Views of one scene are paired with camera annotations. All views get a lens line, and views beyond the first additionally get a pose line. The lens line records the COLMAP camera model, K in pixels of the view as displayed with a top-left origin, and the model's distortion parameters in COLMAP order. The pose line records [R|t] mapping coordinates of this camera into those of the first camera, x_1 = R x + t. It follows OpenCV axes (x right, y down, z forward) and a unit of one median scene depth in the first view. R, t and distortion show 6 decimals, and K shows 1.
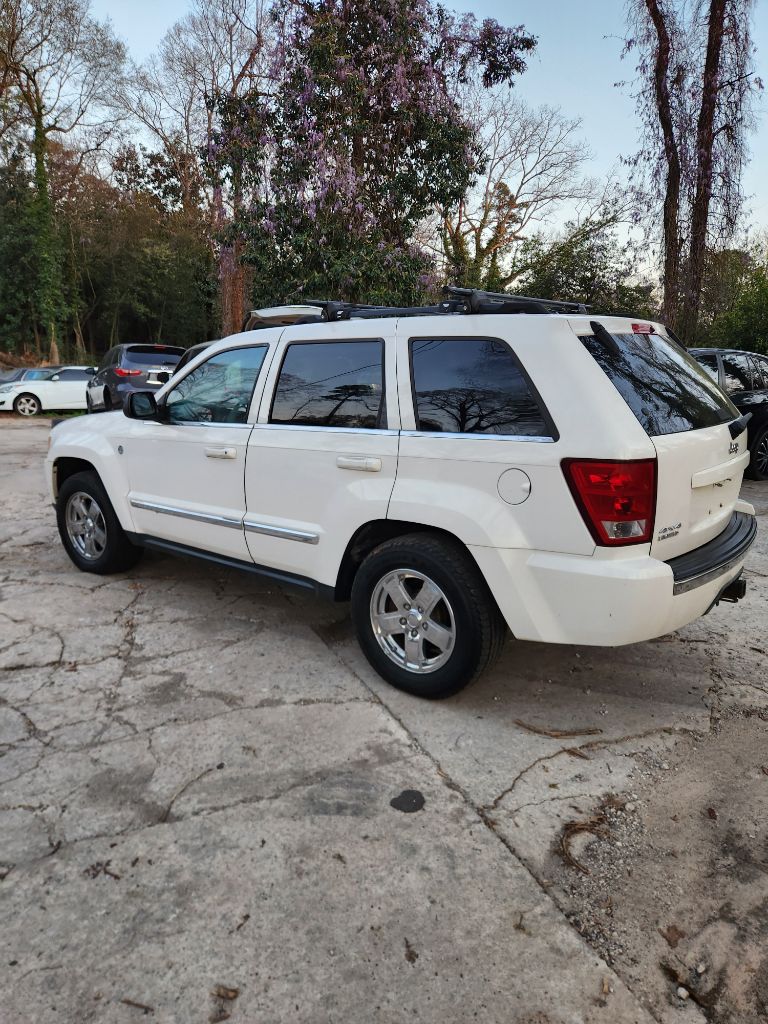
lens RADIAL K [[698.2, 0, 378.6], [0, 698.2, 508.2], [0, 0, 1]] dist [0.053543, -0.037861]
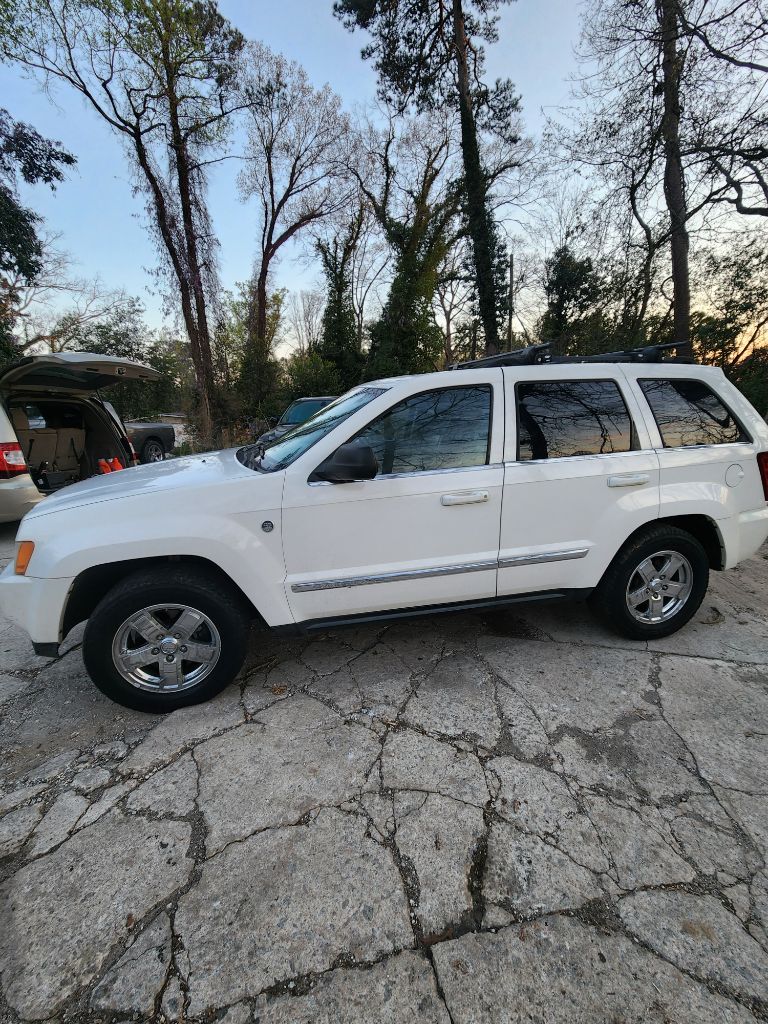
lens RADIAL K [[421.6, 0, 384.0], [0, 421.6, 512.0], [0, 0, 1]] dist [-0.006136, -0.000160]
pose [[0.621409, -0.204742, 0.756262, -0.747307], [0.178827, 0.976837, 0.117518, -0.150586], [-0.762805, 0.062213, 0.643628, 0.739519]]
